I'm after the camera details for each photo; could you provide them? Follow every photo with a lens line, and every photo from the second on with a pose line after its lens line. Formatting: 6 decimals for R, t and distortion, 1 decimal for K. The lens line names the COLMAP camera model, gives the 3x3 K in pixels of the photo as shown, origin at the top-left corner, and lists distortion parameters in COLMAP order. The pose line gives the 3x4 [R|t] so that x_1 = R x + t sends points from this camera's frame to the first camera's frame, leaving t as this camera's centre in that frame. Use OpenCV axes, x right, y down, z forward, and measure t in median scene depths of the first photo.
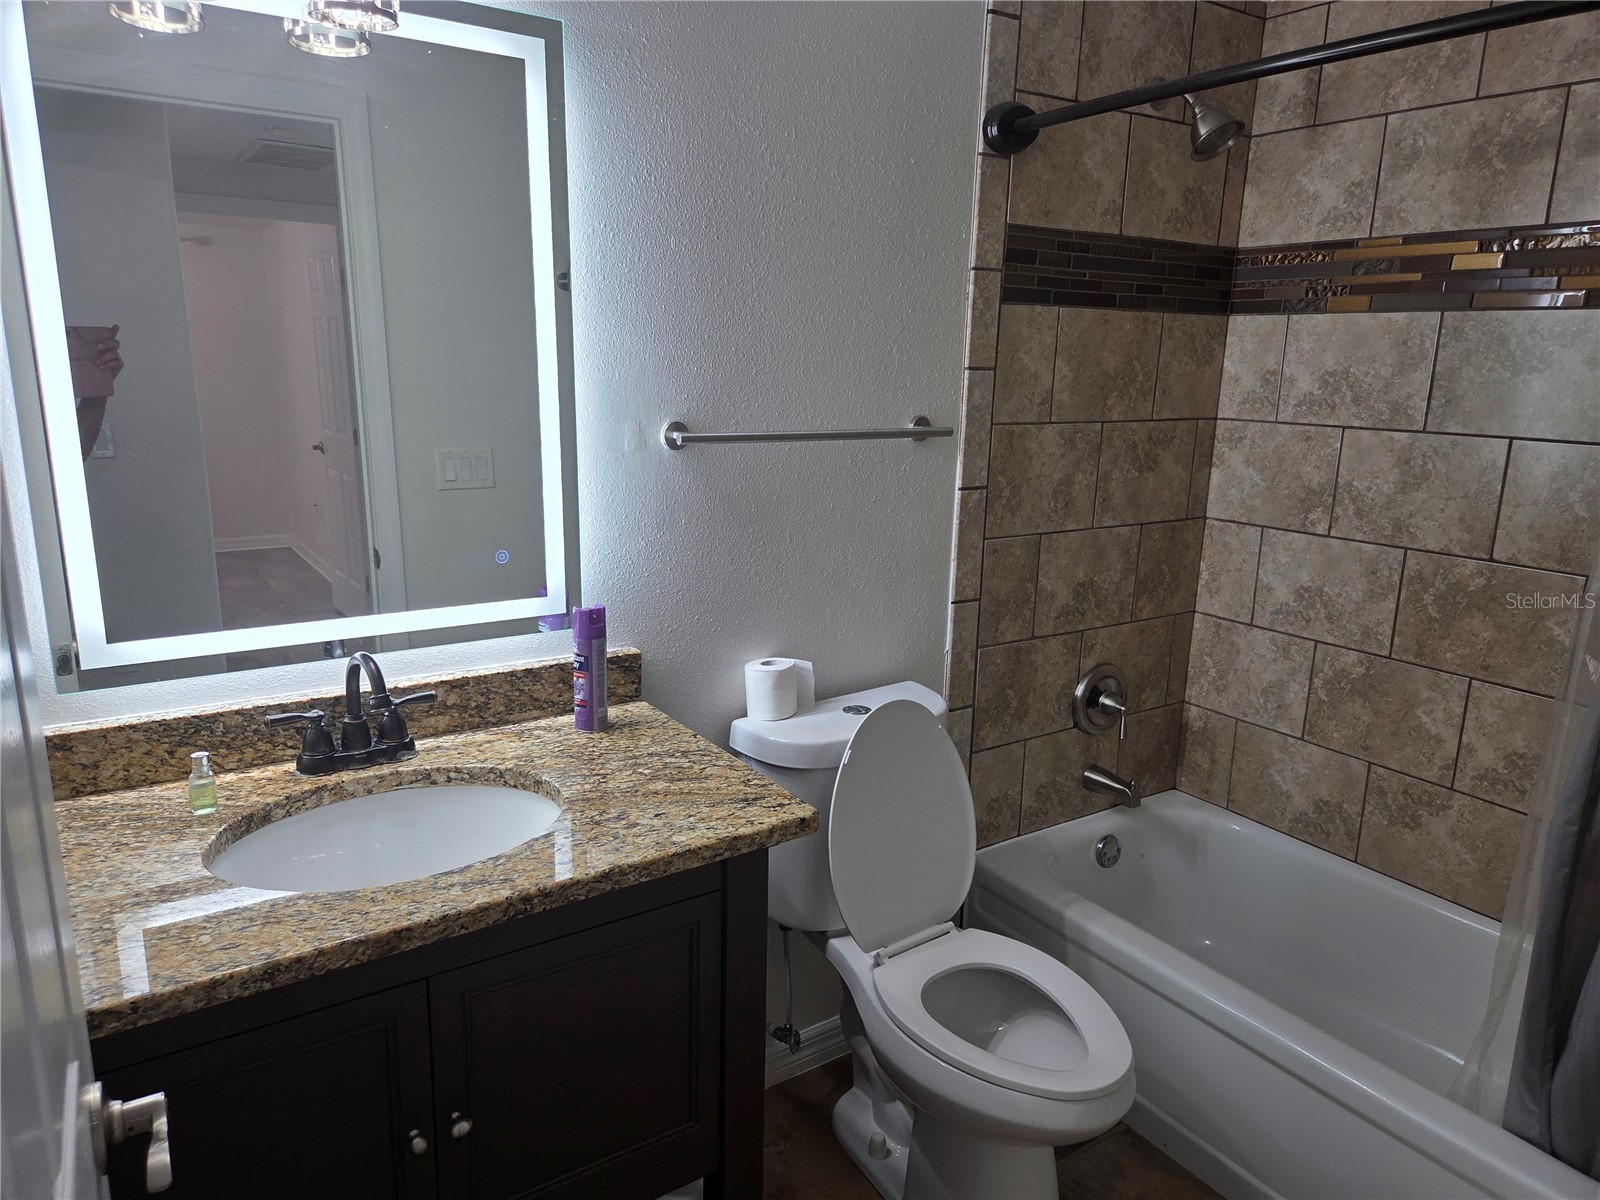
lens RADIAL K [[1074.2, 0, 800.6], [0, 1074.2, 601.4], [0, 0, 1]] dist [0.072649, -0.063772]
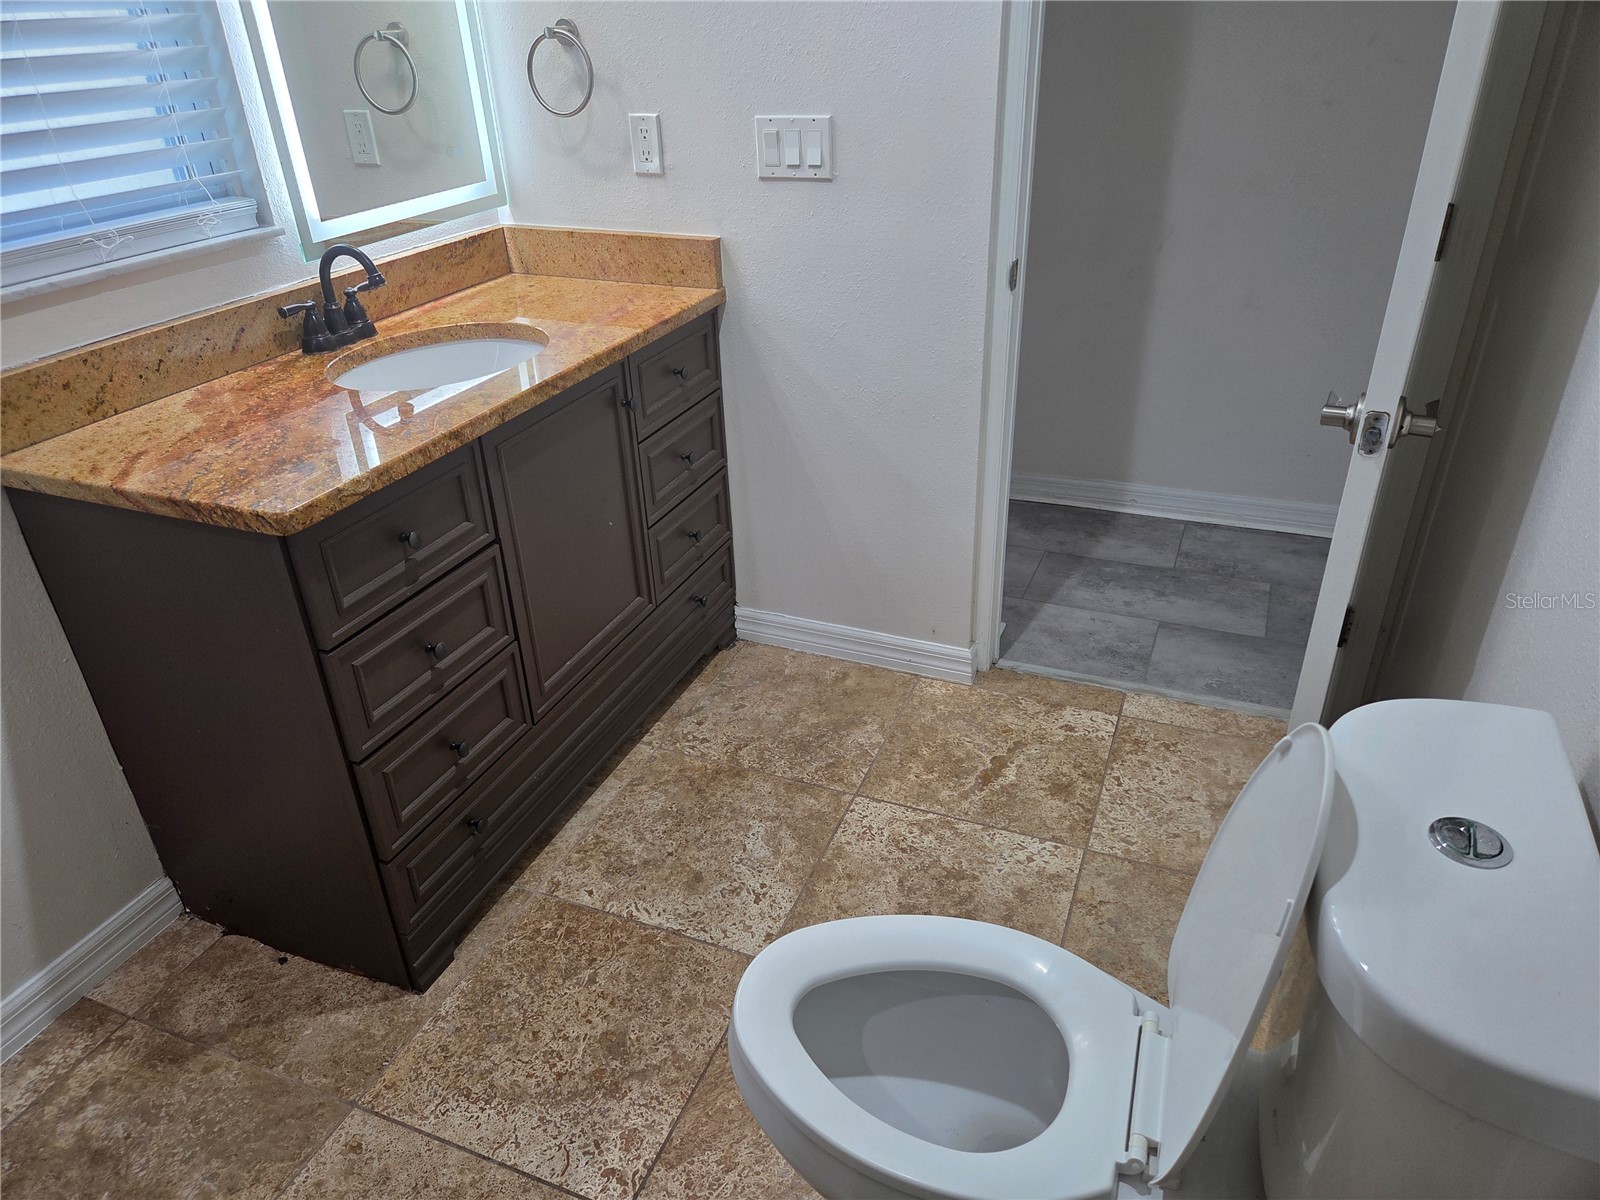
lens RADIAL K [[1074.2, 0, 799.0], [0, 1074.2, 596.9], [0, 0, 1]] dist [0.072649, -0.063772]
pose [[0.824072, -0.312193, 0.472695, -0.696542], [0.163421, 0.929974, 0.329305, 0.093441], [-0.542400, -0.194123, 0.817385, -0.455246]]
